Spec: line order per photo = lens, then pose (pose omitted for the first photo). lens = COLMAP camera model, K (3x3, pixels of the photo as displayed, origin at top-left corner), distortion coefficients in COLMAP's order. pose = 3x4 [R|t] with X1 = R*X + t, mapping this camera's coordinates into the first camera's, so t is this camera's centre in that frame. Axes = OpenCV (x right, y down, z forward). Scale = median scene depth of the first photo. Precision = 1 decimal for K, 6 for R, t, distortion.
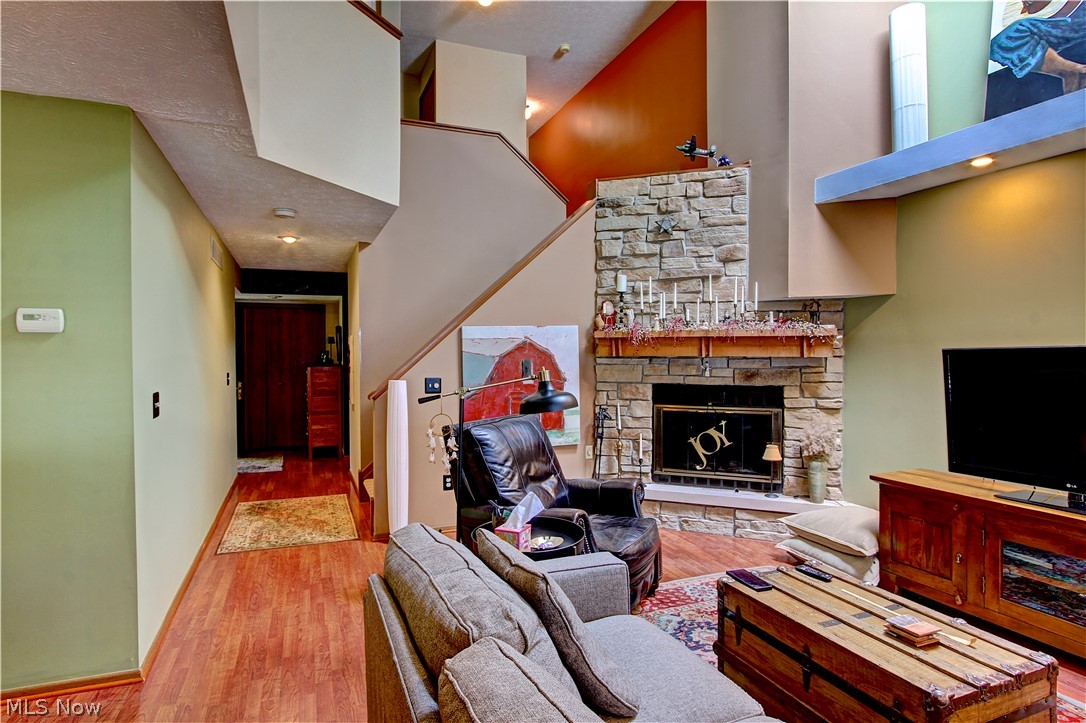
lens RADIAL K [[575.3, 0, 530.5], [0, 575.3, 358.7], [0, 0, 1]] dist [-0.023543, 0.008268]
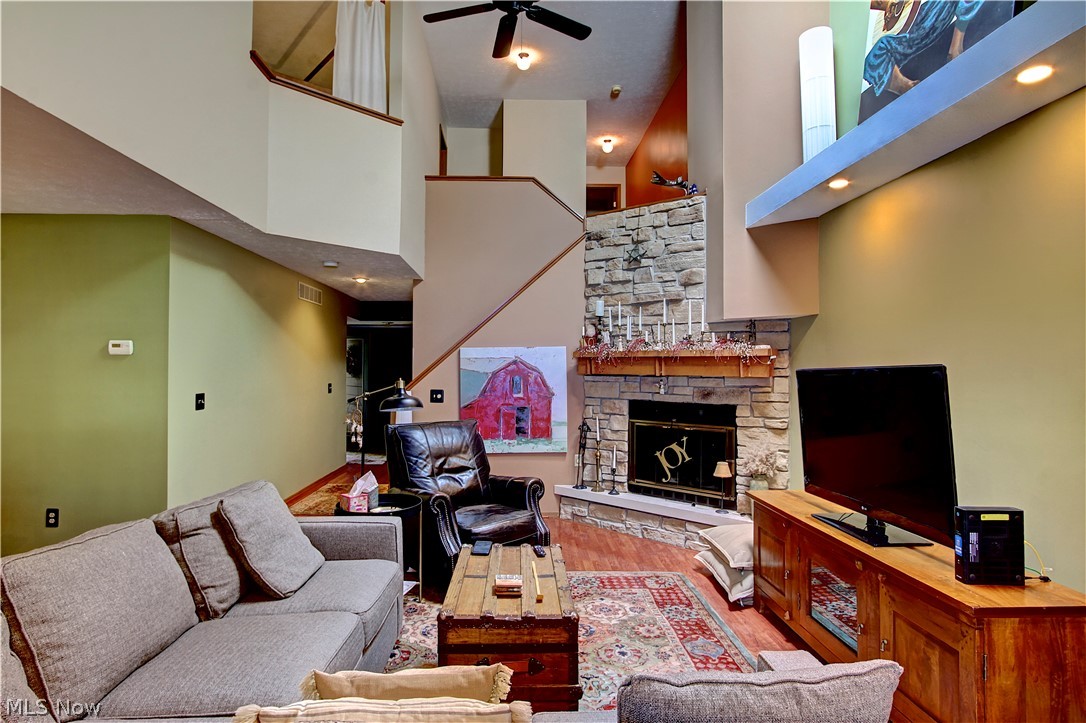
lens RADIAL K [[575.3, 0, 532.6], [0, 575.3, 359.5], [0, 0, 1]] dist [-0.023543, 0.008268]
pose [[0.939687, 0.002907, -0.342024, 0.446880], [-0.012804, 0.999562, -0.026683, -0.001354], [0.341797, 0.029453, 0.939312, -0.087530]]
